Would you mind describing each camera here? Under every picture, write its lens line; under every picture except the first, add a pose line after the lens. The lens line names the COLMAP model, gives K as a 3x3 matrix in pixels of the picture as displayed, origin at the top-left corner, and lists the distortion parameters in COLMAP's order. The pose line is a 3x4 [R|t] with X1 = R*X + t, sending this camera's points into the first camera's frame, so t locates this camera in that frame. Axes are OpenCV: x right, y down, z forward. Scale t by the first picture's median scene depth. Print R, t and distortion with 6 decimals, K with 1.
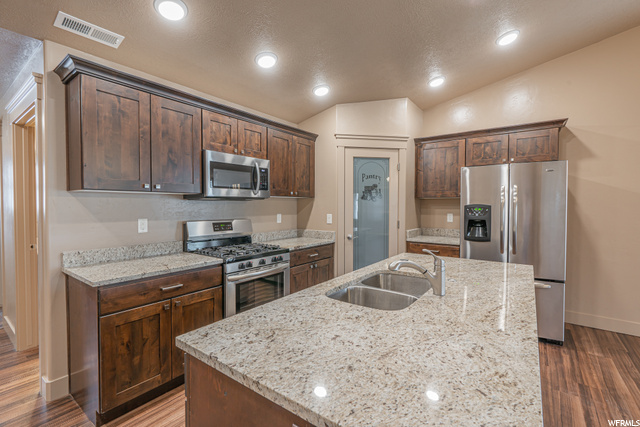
lens RADIAL K [[289.5, 0, 319.2], [0, 289.5, 210.8], [0, 0, 1]] dist [-0.007467, 0.002760]
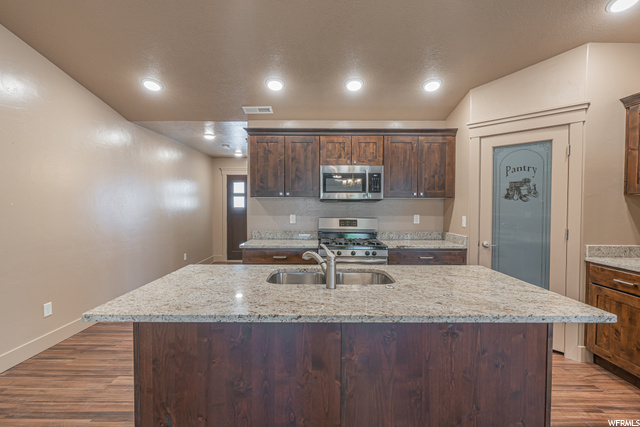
lens RADIAL K [[289.5, 0, 318.1], [0, 289.5, 209.8], [0, 0, 1]] dist [-0.007467, 0.002760]
pose [[0.594771, 0.011690, -0.803810, 0.583125], [-0.018683, 0.999825, 0.000716, -0.001043], [0.803678, 0.014592, 0.594886, 0.146781]]
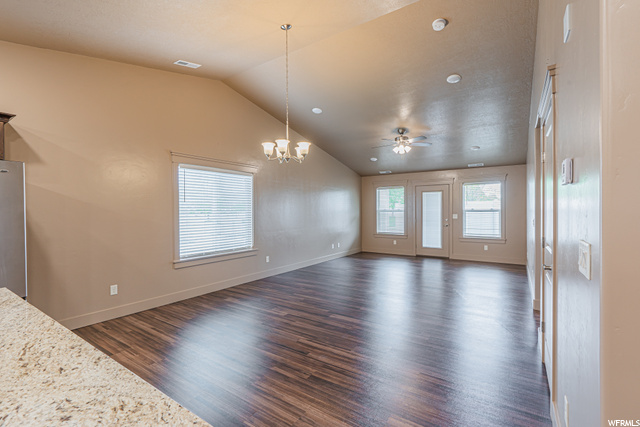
lens RADIAL K [[289.5, 0, 319.1], [0, 289.5, 213.1], [0, 0, 1]] dist [-0.007467, 0.002760]
pose [[-0.037532, -0.011555, 0.999229, -0.061878], [0.027717, 0.999536, 0.012600, -0.002657], [-0.998911, 0.028169, -0.037194, 0.101432]]
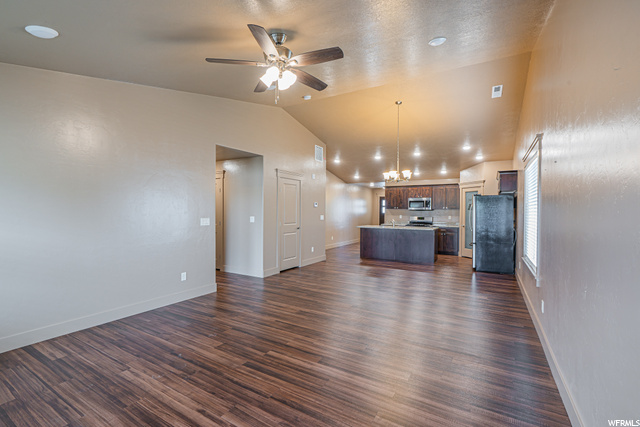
lens RADIAL K [[289.5, 0, 318.8], [0, 289.5, 212.9], [0, 0, 1]] dist [-0.007467, 0.002760]
pose [[0.097242, 0.005058, -0.995248, 2.847649], [-0.029726, 0.999556, 0.002176, 0.017829], [0.994817, 0.029373, 0.097349, -0.501743]]
